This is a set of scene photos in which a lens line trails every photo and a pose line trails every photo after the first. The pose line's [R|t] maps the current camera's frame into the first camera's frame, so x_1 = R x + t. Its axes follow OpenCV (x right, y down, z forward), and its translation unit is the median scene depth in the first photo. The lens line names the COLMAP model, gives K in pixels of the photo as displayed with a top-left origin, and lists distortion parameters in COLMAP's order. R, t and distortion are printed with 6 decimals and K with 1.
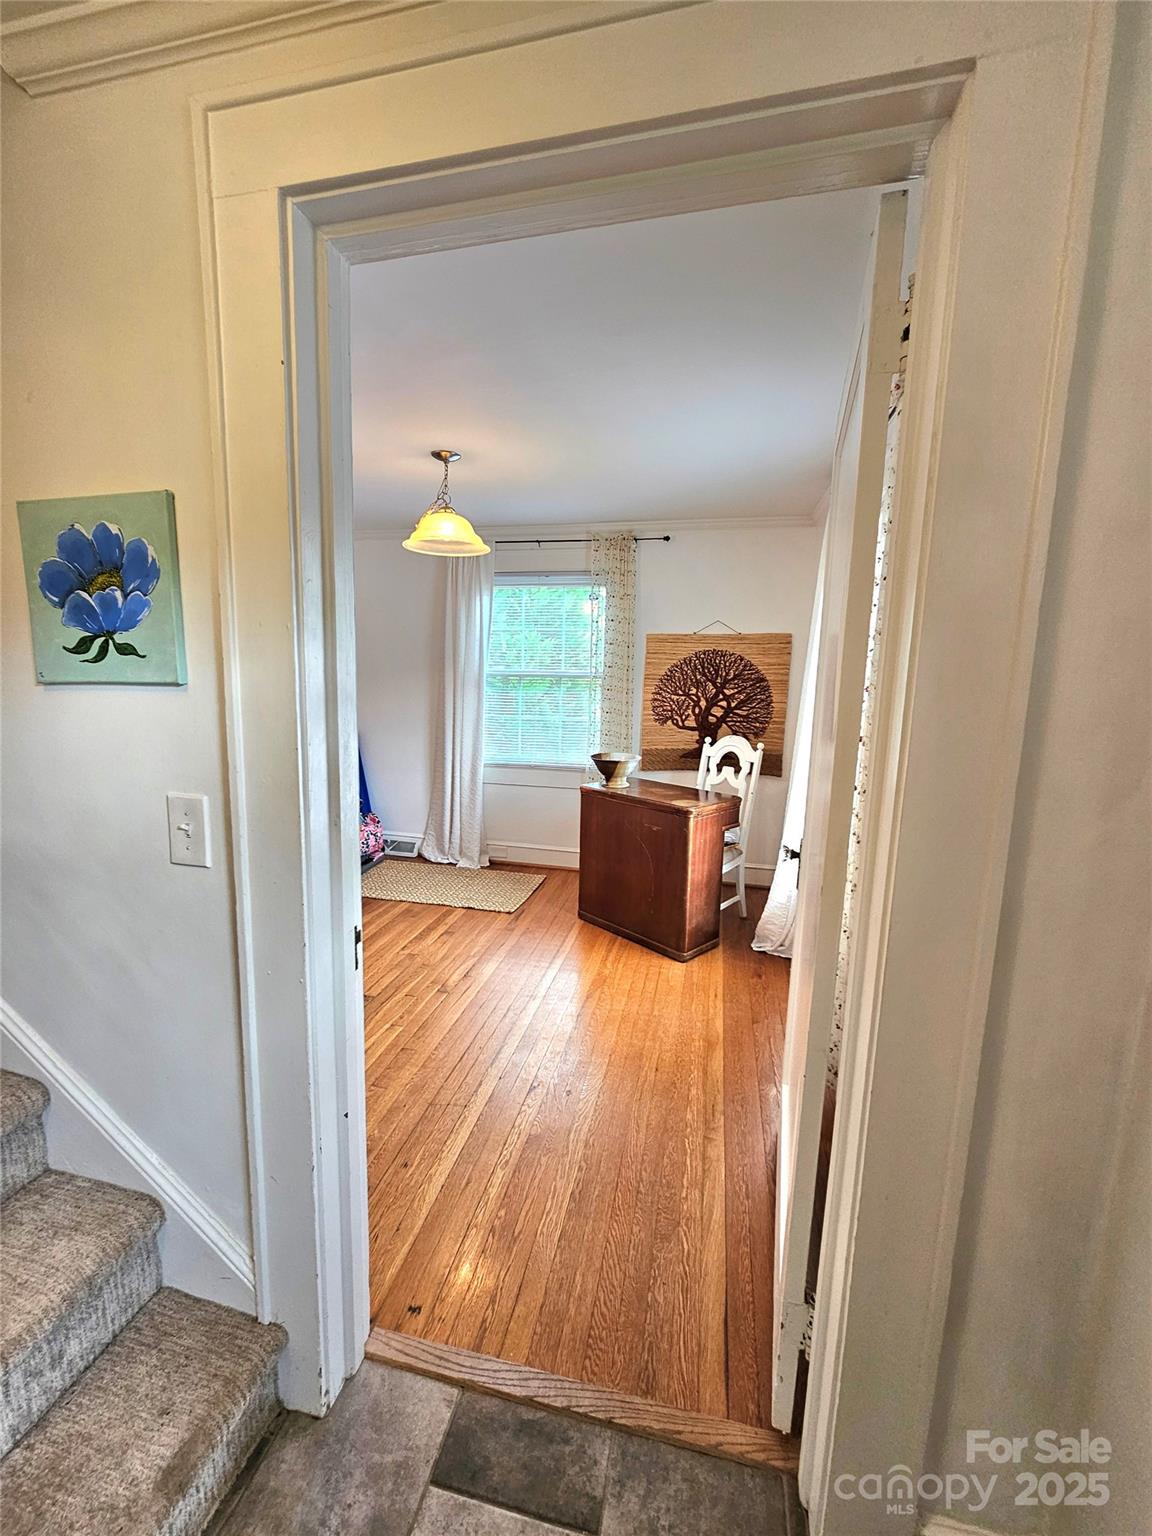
lens RADIAL K [[632.5, 0, 574.7], [0, 632.5, 772.2], [0, 0, 1]] dist [-0.001660, -0.000114]
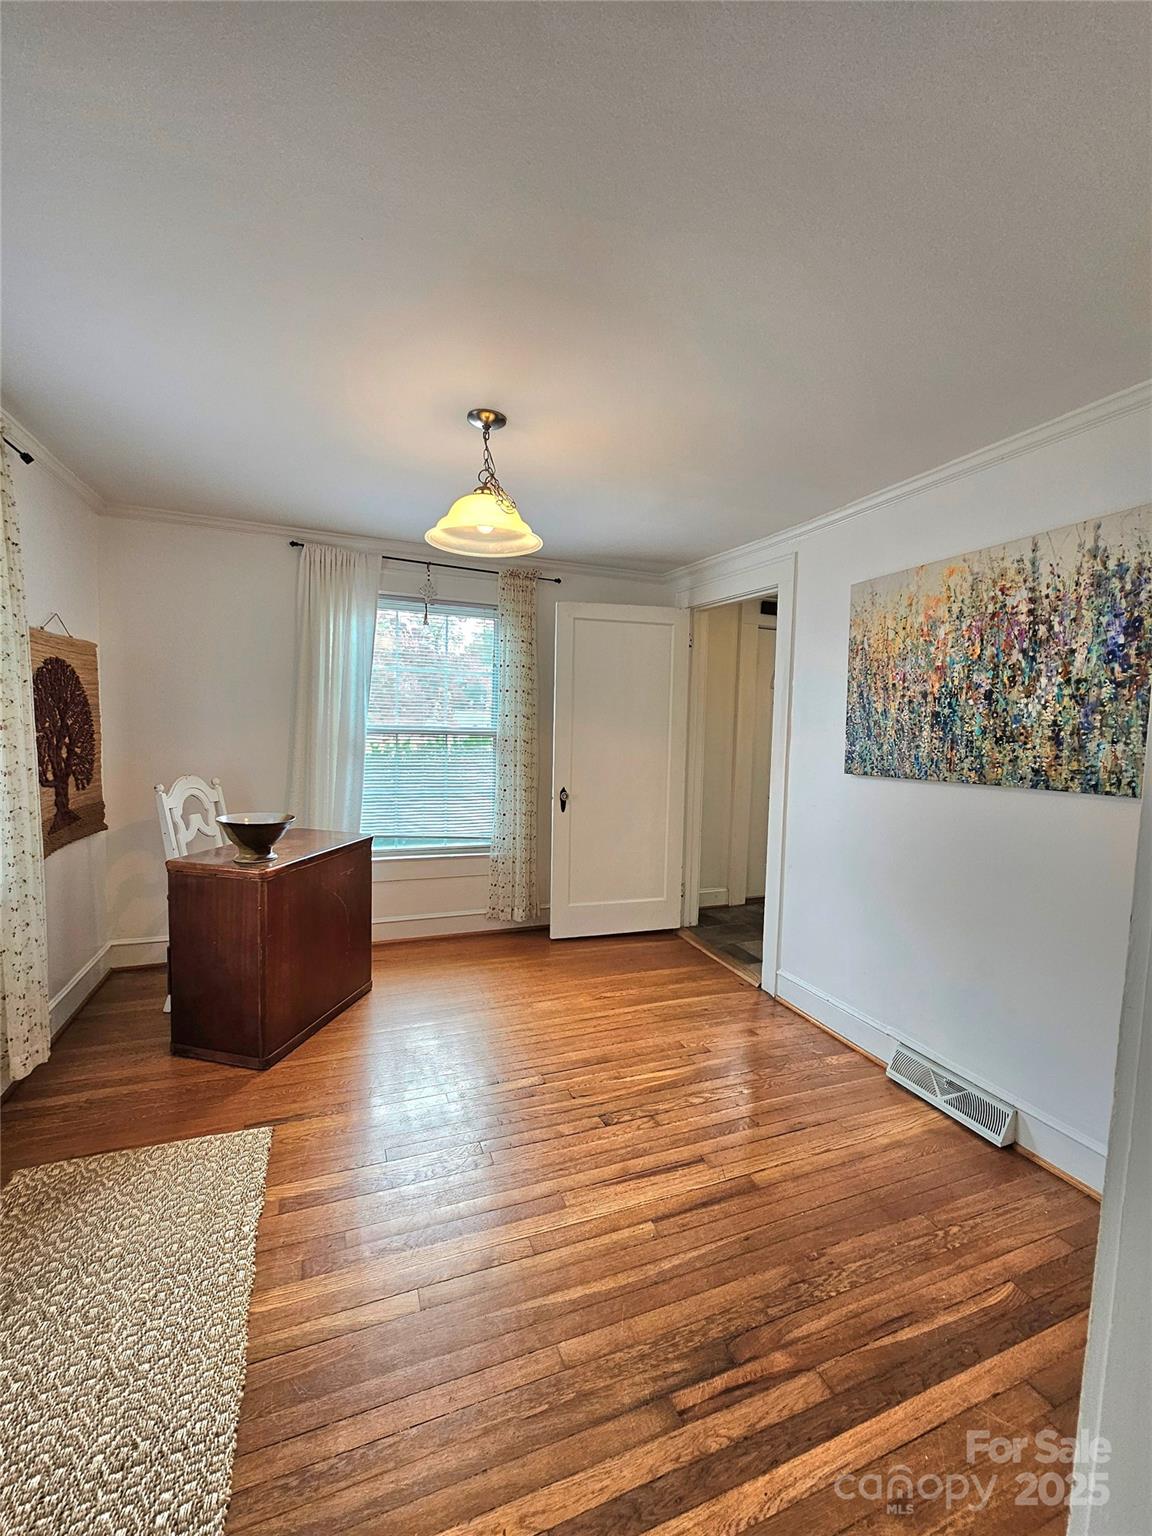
lens RADIAL K [[632.5, 0, 574.7], [0, 632.5, 772.2], [0, 0, 1]] dist [-0.001660, -0.000114]
pose [[-0.570733, -0.102098, 0.814763, -0.609360], [0.092982, 0.977822, 0.187663, -0.149258], [-0.815854, 0.182864, -0.548583, 0.929962]]
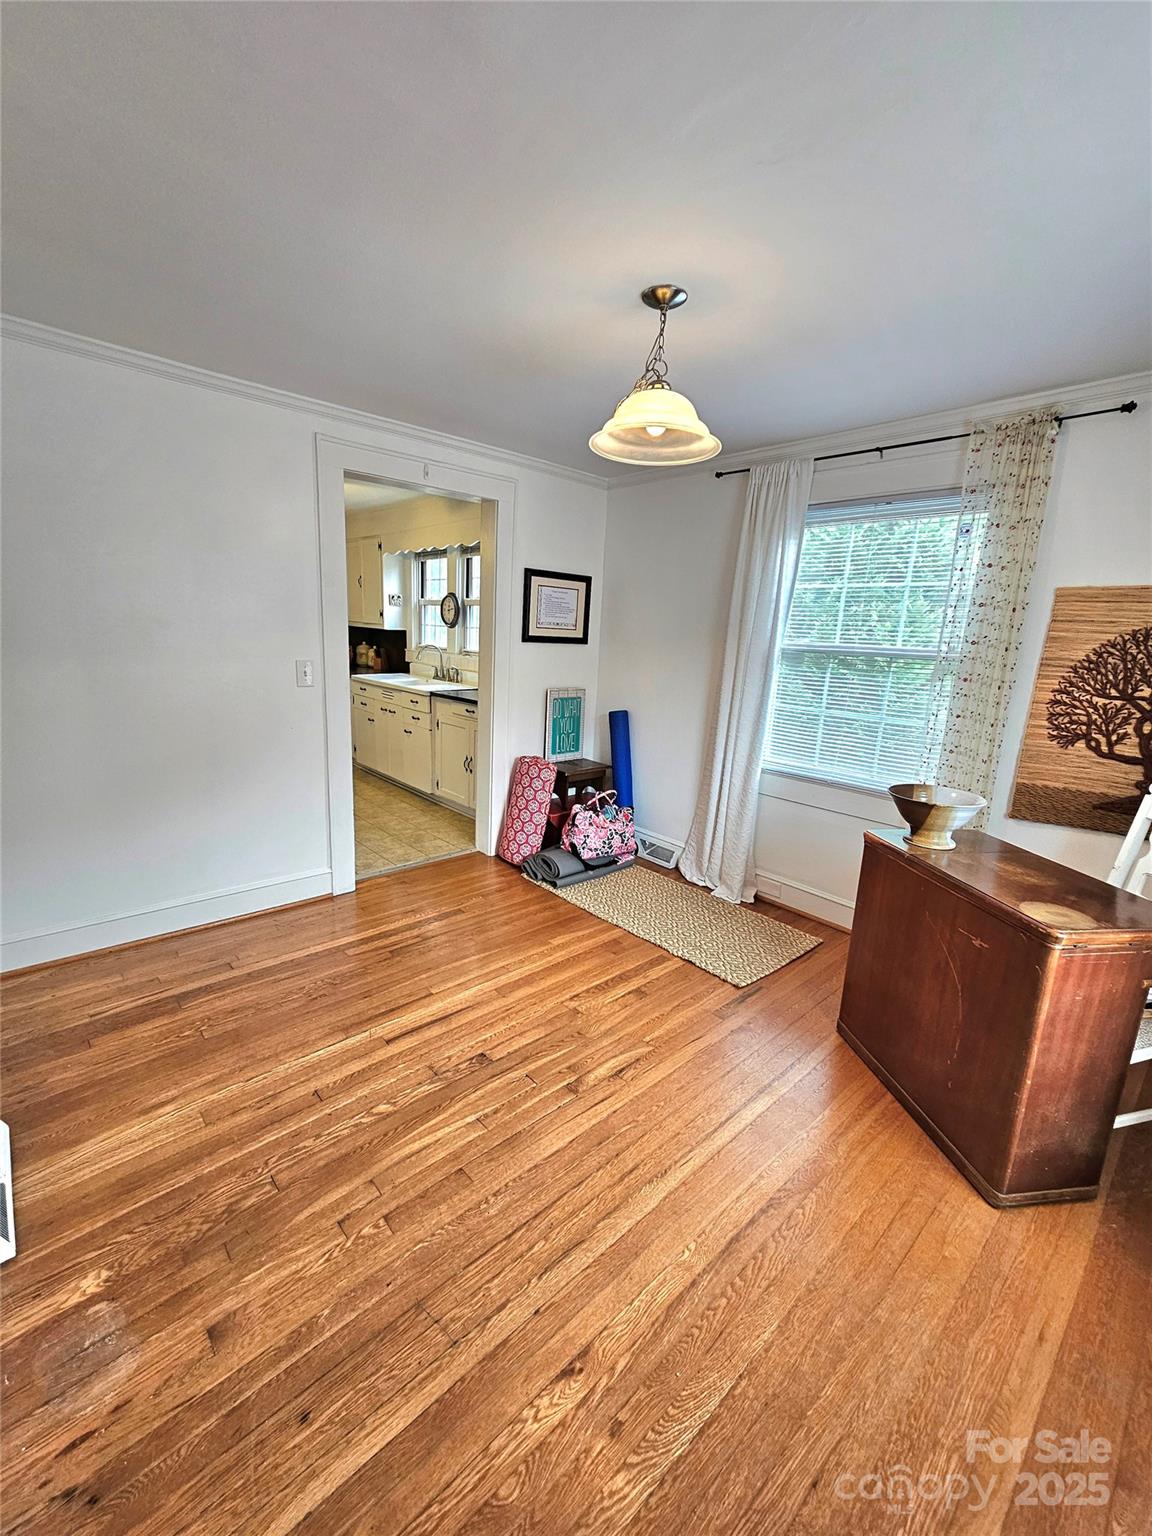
lens RADIAL K [[632.5, 0, 574.7], [0, 632.5, 772.2], [0, 0, 1]] dist [-0.001660, -0.000114]
pose [[0.823806, 0.140882, -0.549086, 0.091935], [-0.121483, 0.989997, 0.071745, -0.039717], [0.553702, 0.007601, 0.832680, 0.278212]]
